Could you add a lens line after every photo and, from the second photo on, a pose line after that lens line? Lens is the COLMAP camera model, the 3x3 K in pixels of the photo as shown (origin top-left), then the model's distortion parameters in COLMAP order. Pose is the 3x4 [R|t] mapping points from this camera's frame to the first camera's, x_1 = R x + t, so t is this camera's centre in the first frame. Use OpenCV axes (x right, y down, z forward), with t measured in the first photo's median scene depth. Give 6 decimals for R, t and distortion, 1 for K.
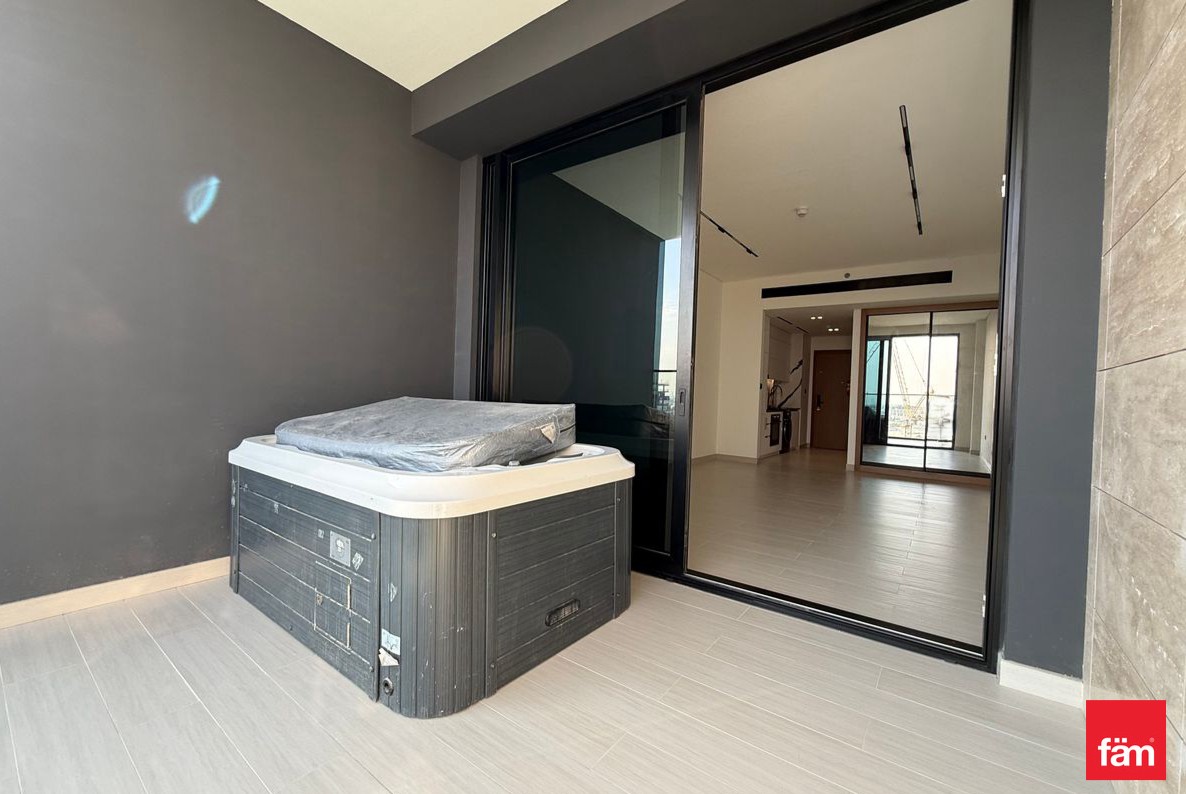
lens RADIAL K [[473.3, 0, 593.1], [0, 473.3, 396.2], [0, 0, 1]] dist [-0.001059, -0.000020]
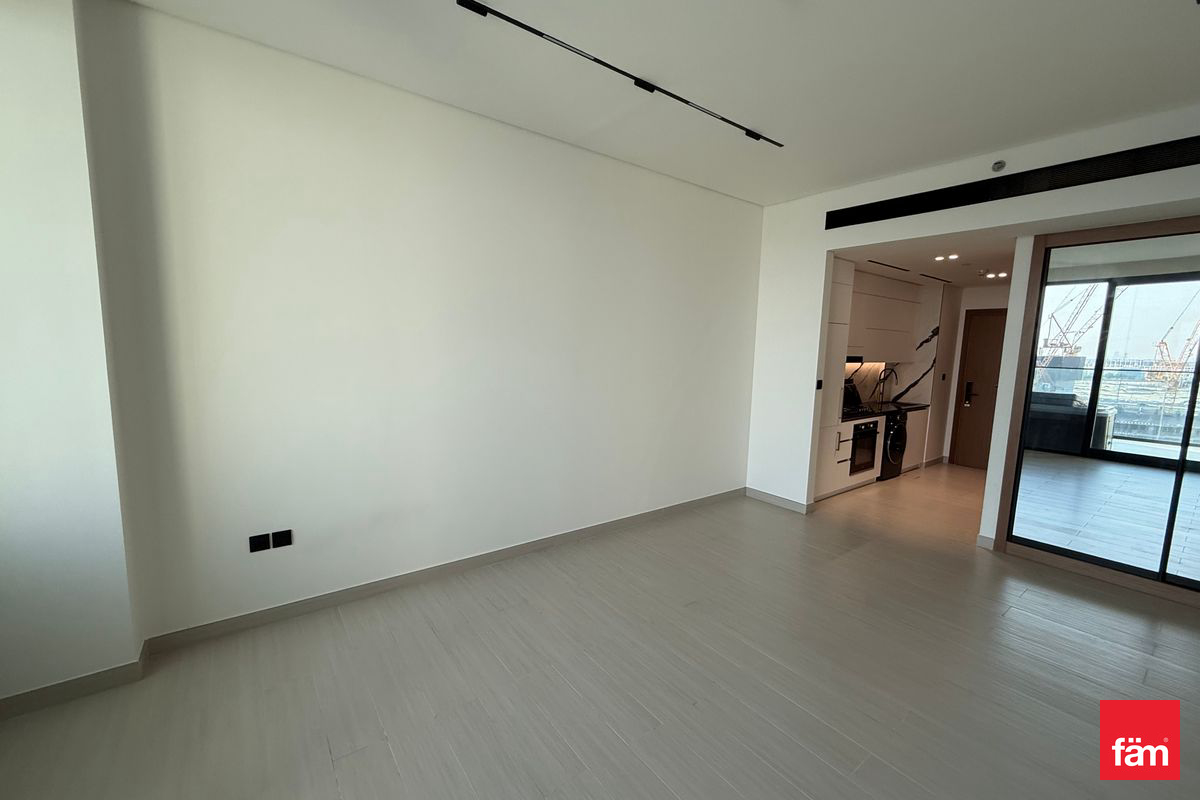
lens RADIAL K [[478.9, 0, 596.4], [0, 478.9, 401.6], [0, 0, 1]] dist [-0.001059, -0.000020]
pose [[0.957627, 0.020161, -0.287303, 0.248044], [0.009651, 0.994740, 0.101973, -0.060311], [0.287848, -0.100425, 0.952396, 0.338752]]
